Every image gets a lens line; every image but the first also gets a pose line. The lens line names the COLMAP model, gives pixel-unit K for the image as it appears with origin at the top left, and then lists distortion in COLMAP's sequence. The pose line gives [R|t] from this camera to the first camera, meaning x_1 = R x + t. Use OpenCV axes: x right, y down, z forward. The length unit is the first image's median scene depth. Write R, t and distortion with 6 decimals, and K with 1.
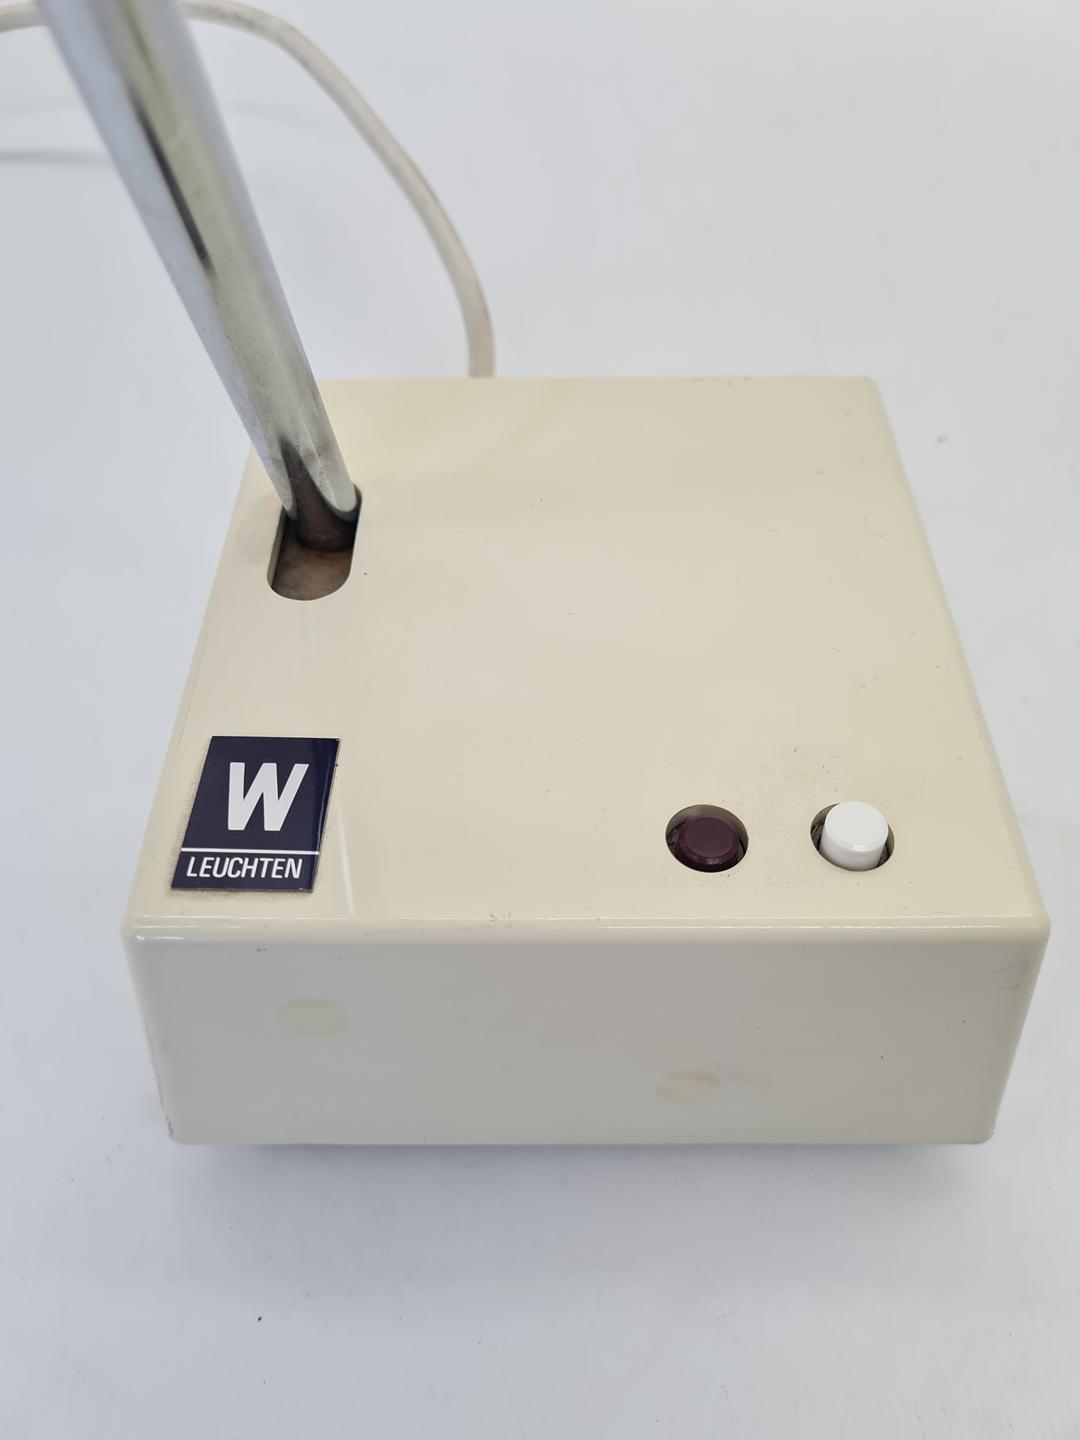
lens RADIAL K [[1068.3, 0, 534.8], [0, 1068.3, 723.1], [0, 0, 1]] dist [-0.074141, -0.000991]
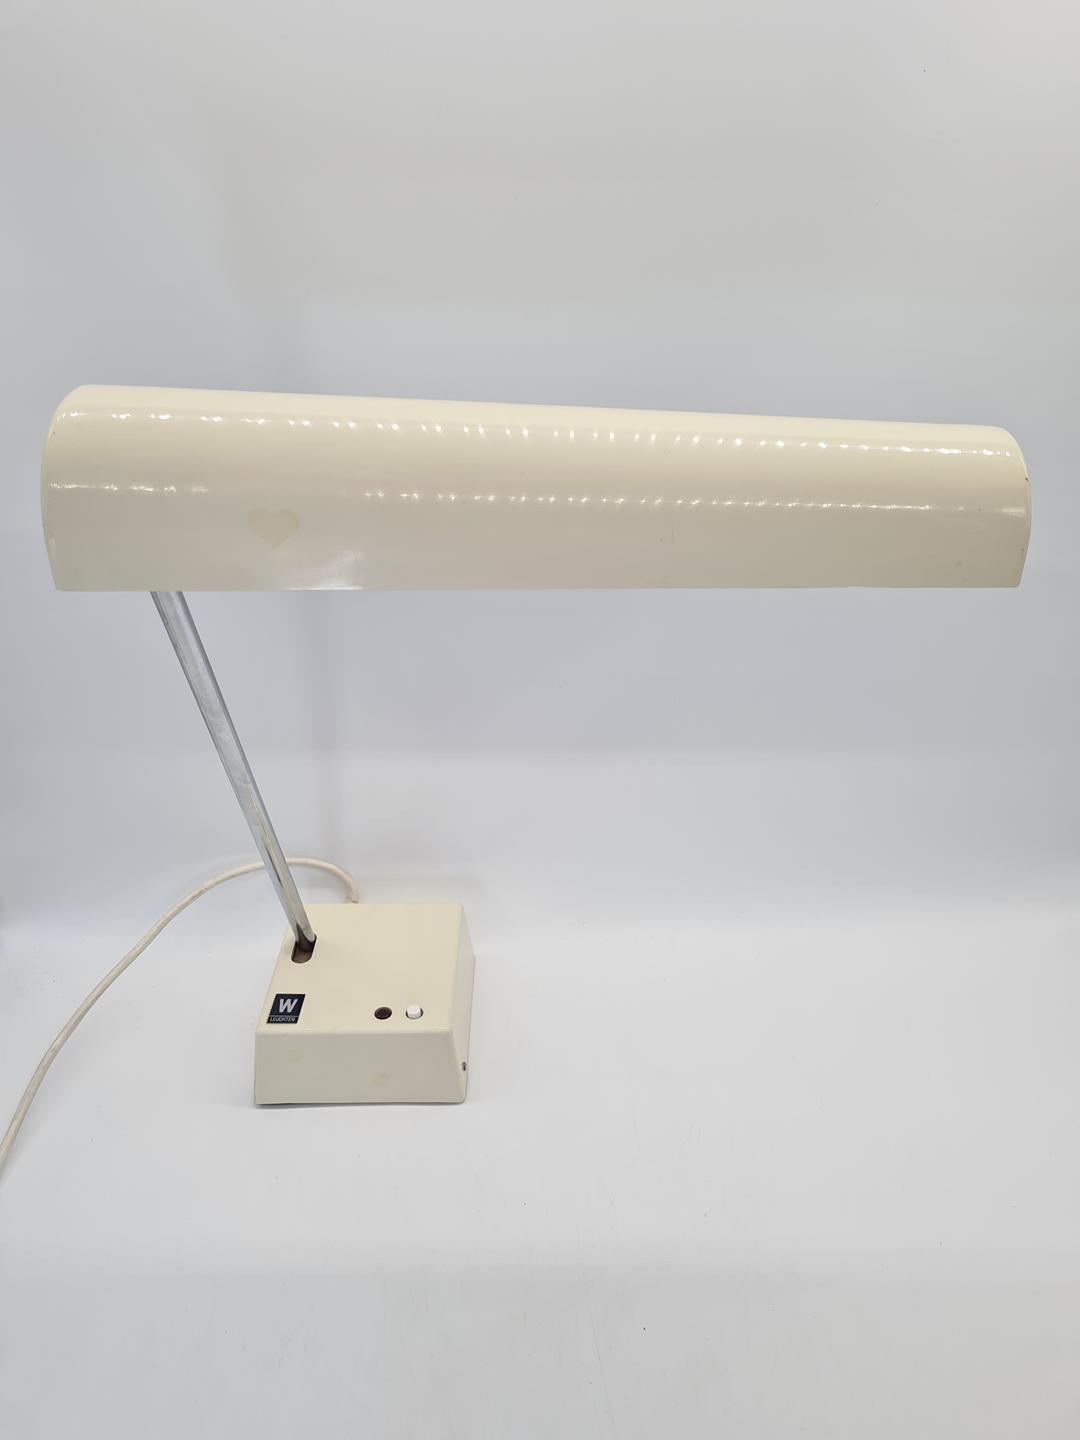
lens RADIAL K [[1437.7, 0, 545.0], [0, 1437.7, 718.0], [0, 0, 1]] dist [0.018762, 0.000000]
pose [[0.998950, 0.002468, -0.045751, 1.152441], [-0.017098, 0.946489, -0.322284, 0.897095], [0.042507, 0.322728, 0.945537, -5.308064]]
